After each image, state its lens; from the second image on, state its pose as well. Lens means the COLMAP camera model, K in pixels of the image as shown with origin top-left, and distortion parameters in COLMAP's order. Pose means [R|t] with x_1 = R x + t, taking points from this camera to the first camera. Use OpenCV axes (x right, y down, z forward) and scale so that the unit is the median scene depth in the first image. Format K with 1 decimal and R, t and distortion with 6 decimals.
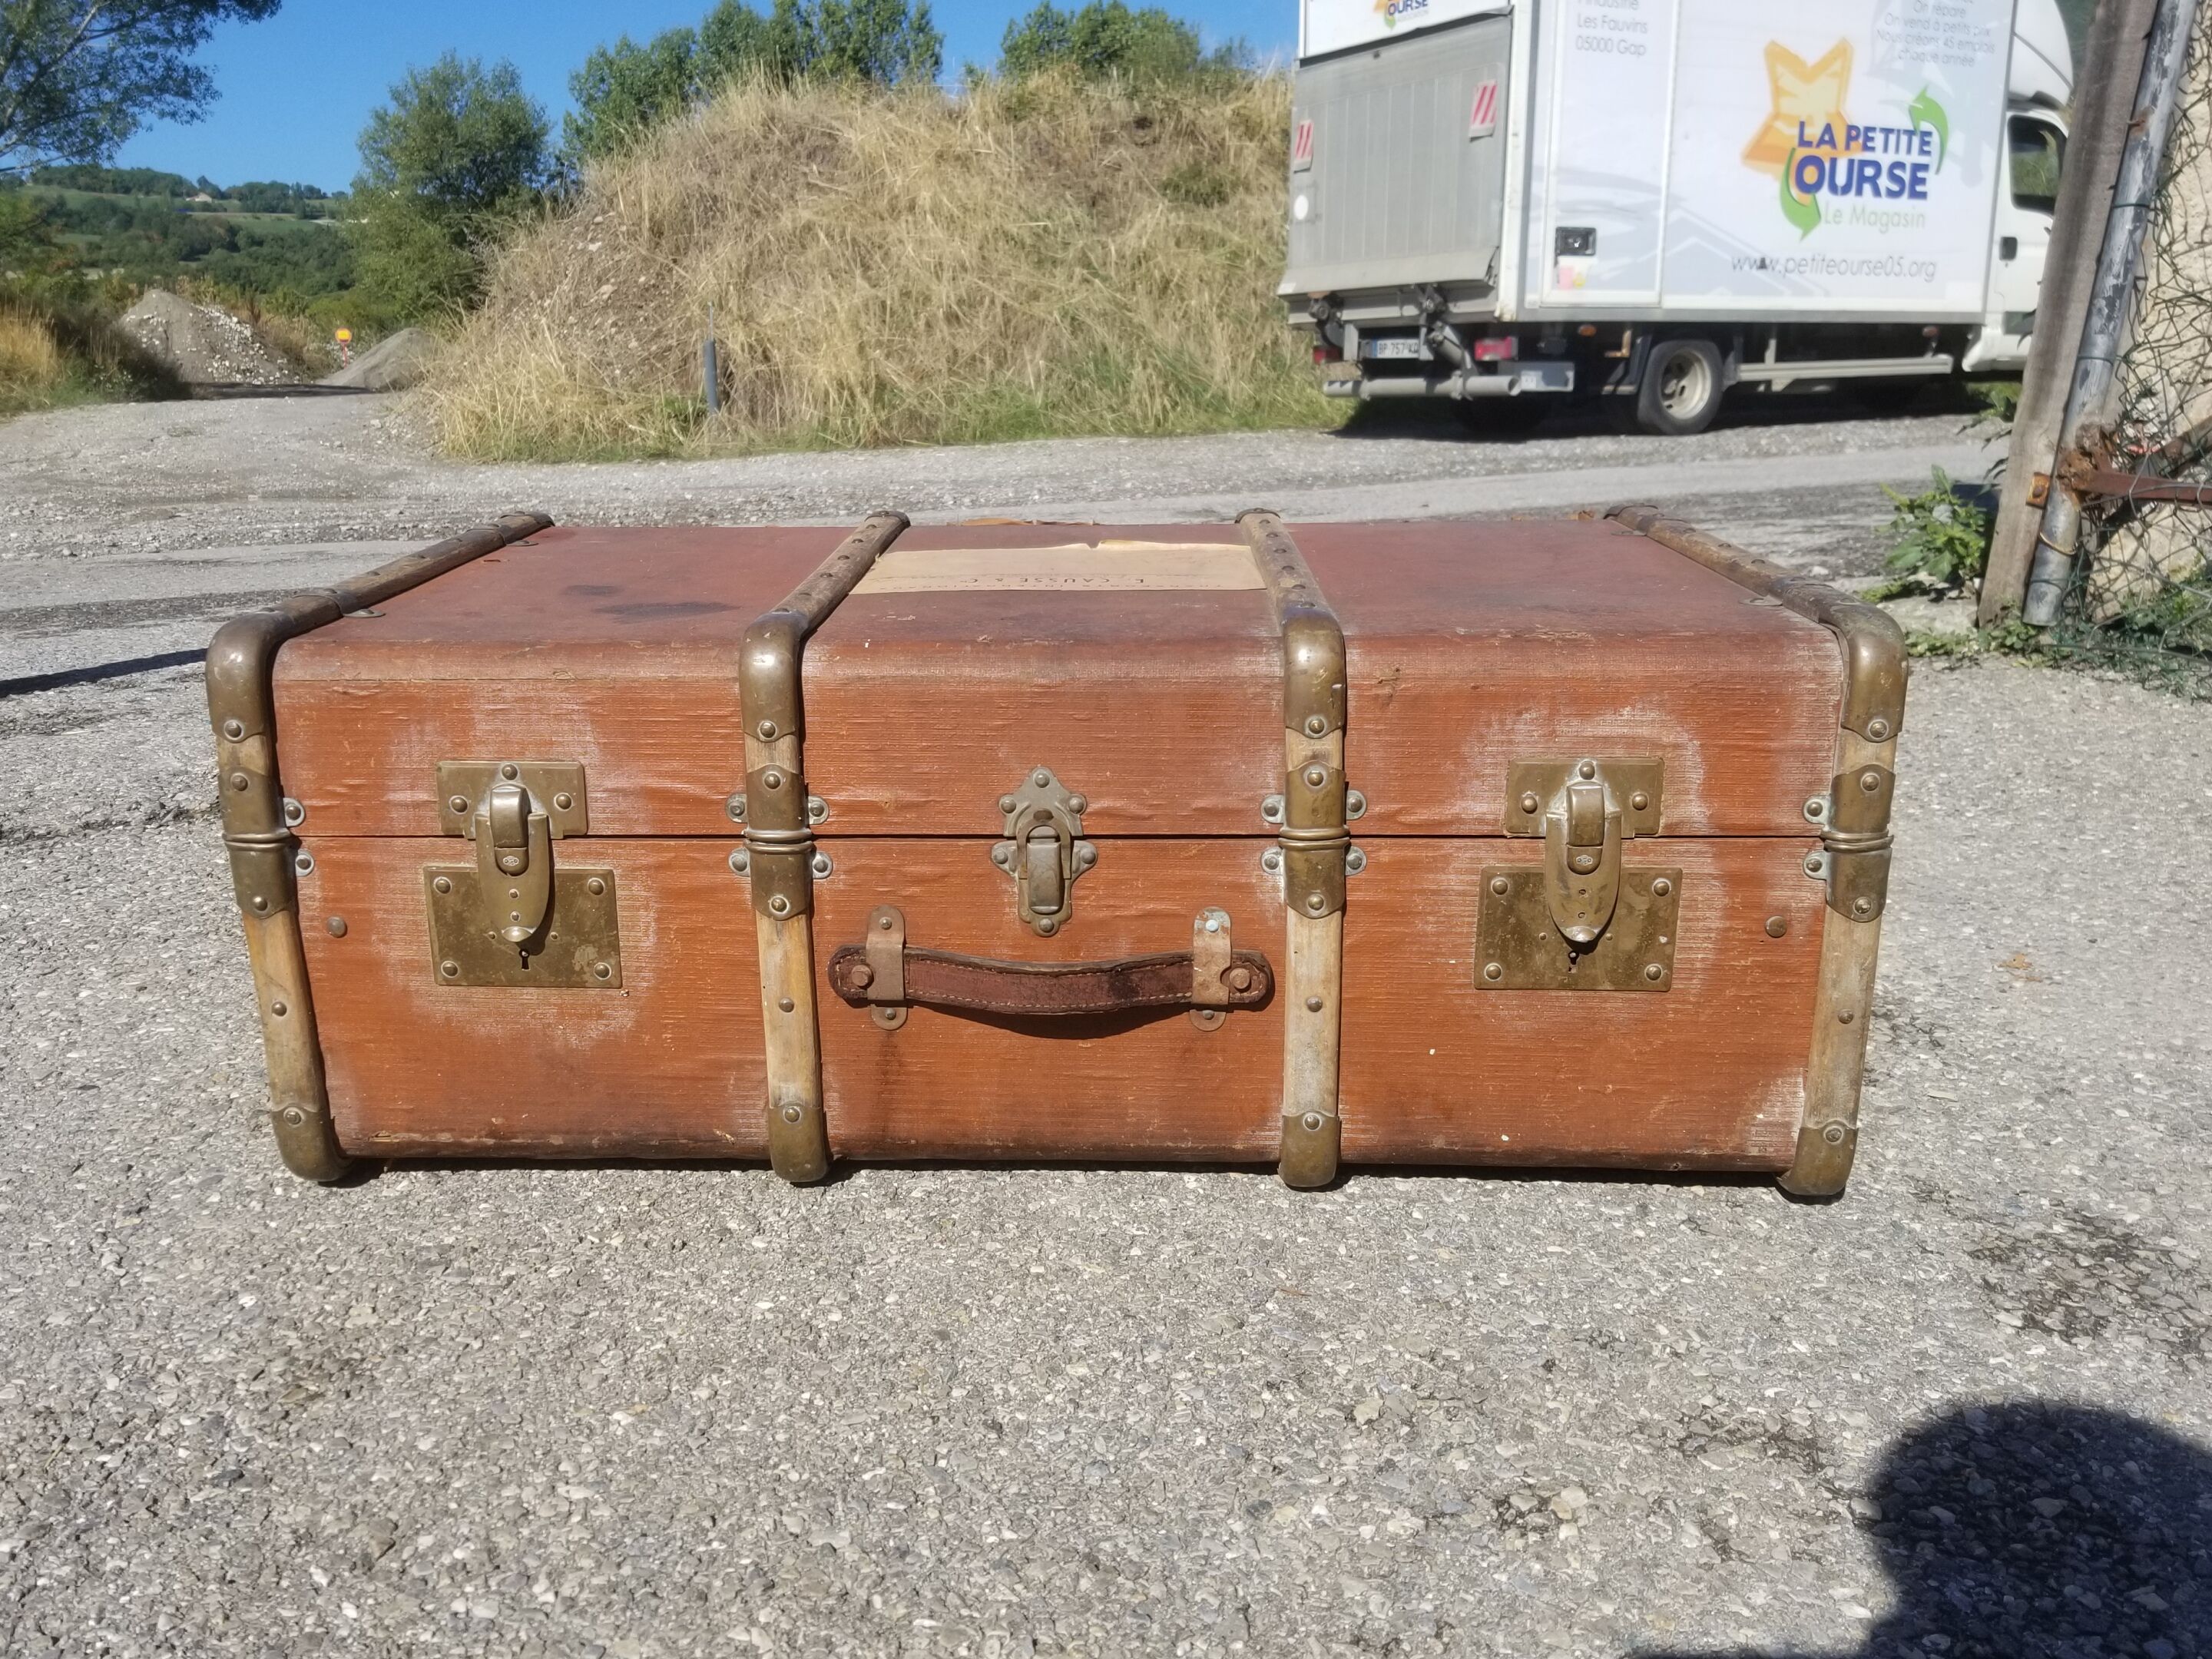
lens RADIAL K [[1881.4, 0, 1054.9], [0, 1881.4, 834.8], [0, 0, 1]] dist [0.100709, -0.208857]
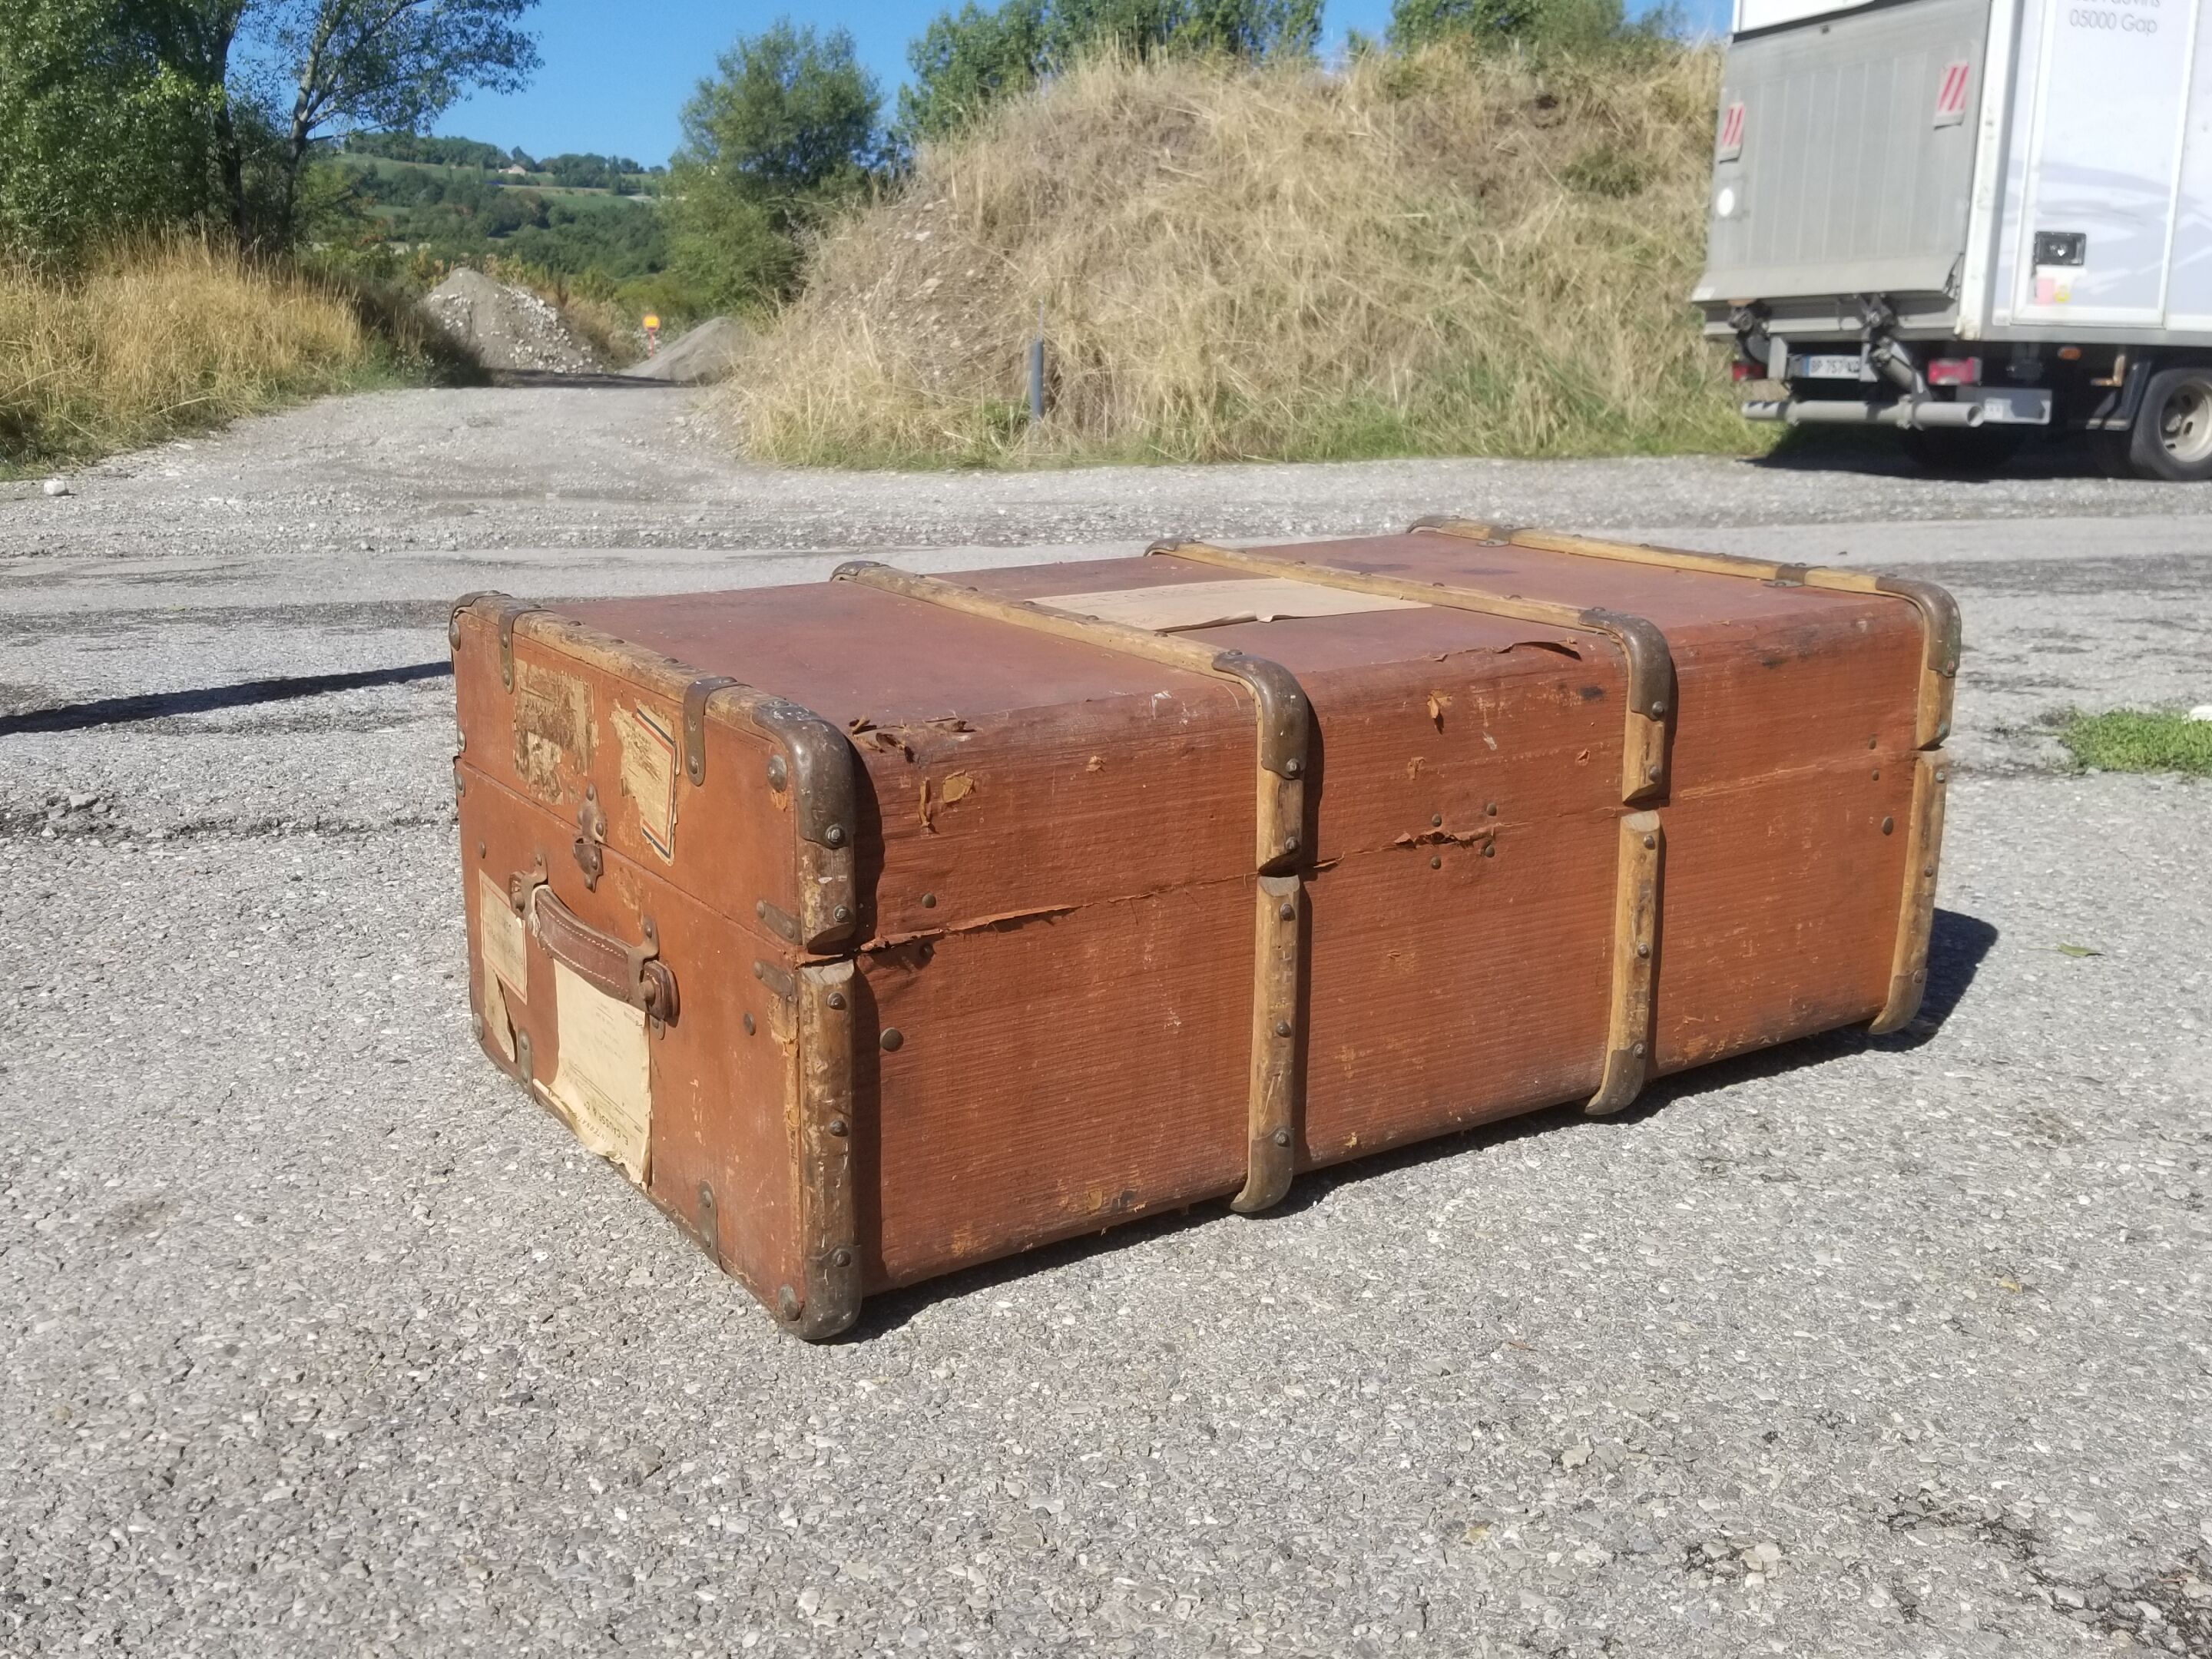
lens RADIAL K [[2159.8, 0, 1039.4], [0, 2159.8, 810.7], [0, 0, 1]] dist [0.117941, -0.261488]
pose [[0.984537, 0.060043, -0.164568, 0.044503], [-0.066882, 0.997099, -0.036333, 0.015920], [0.161909, 0.046778, 0.985696, -0.183771]]
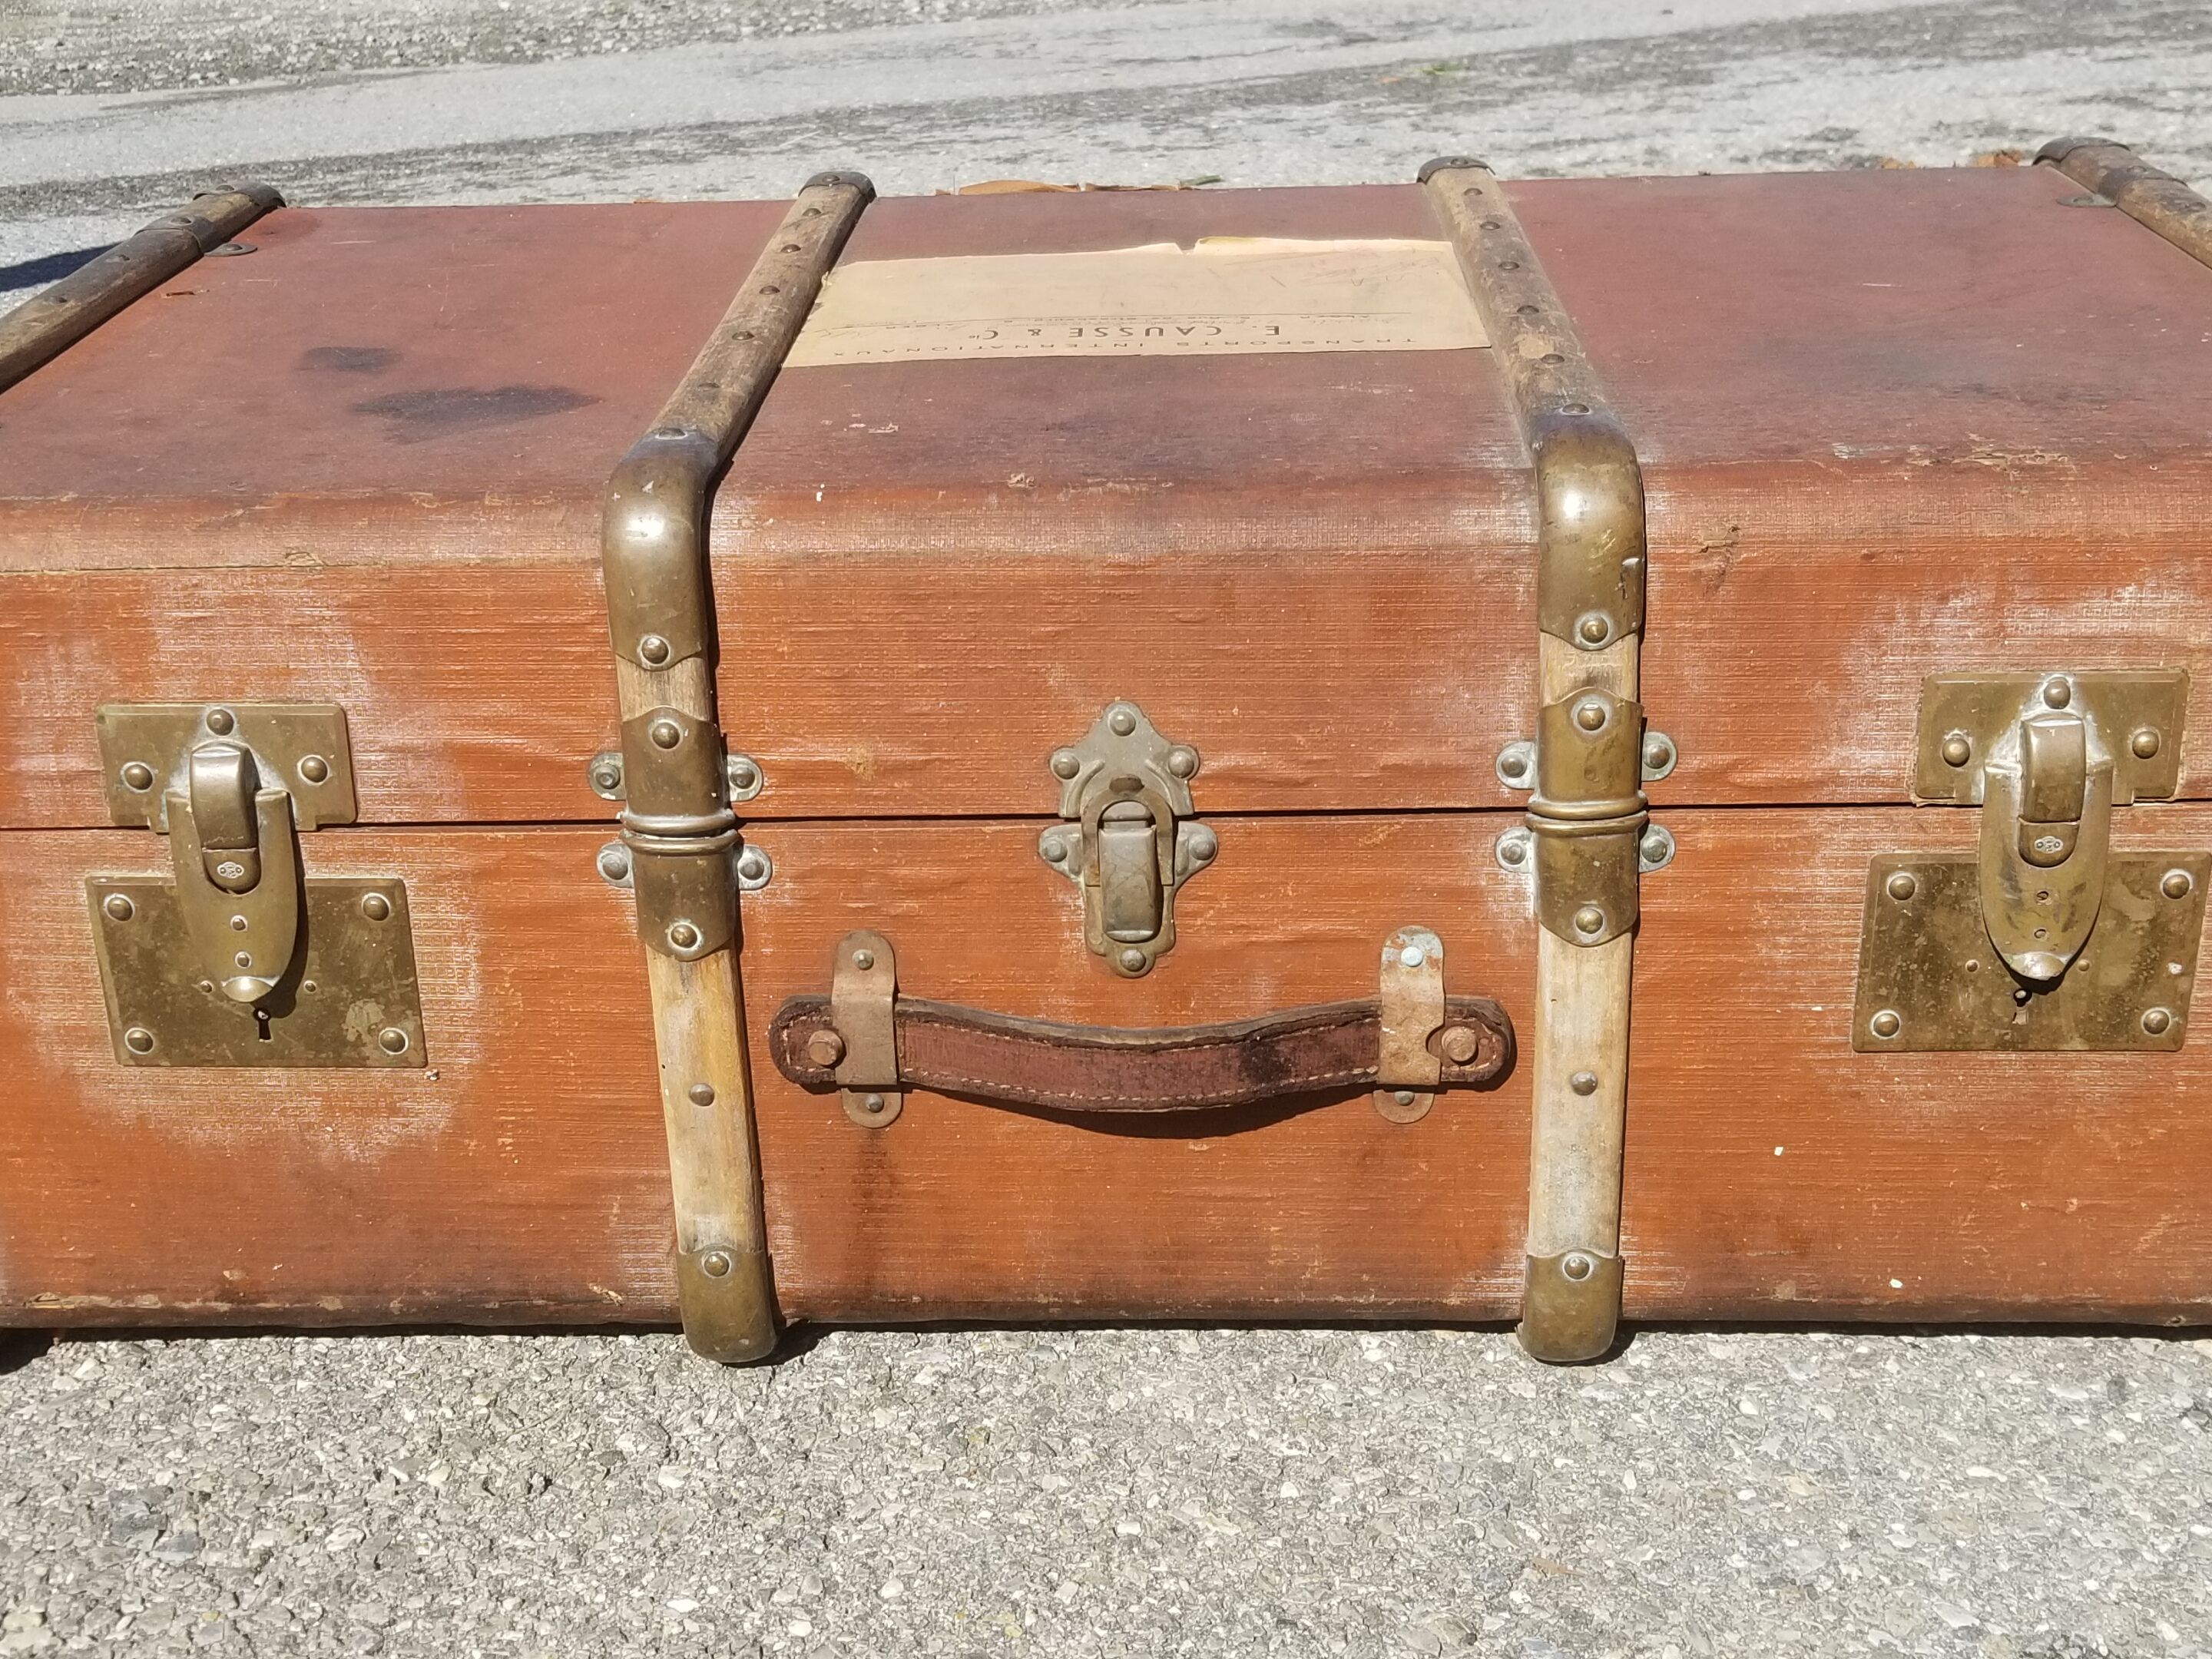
lens RADIAL K [[2828.1, 0, 1066.9], [0, 2828.1, 837.6], [0, 0, 1]] dist [0.108009, -0.243399]
pose [[0.999820, -0.017533, -0.007255, -0.017830], [0.018261, 0.992982, 0.116851, -0.093136], [0.005156, -0.116962, 0.993123, 0.112307]]
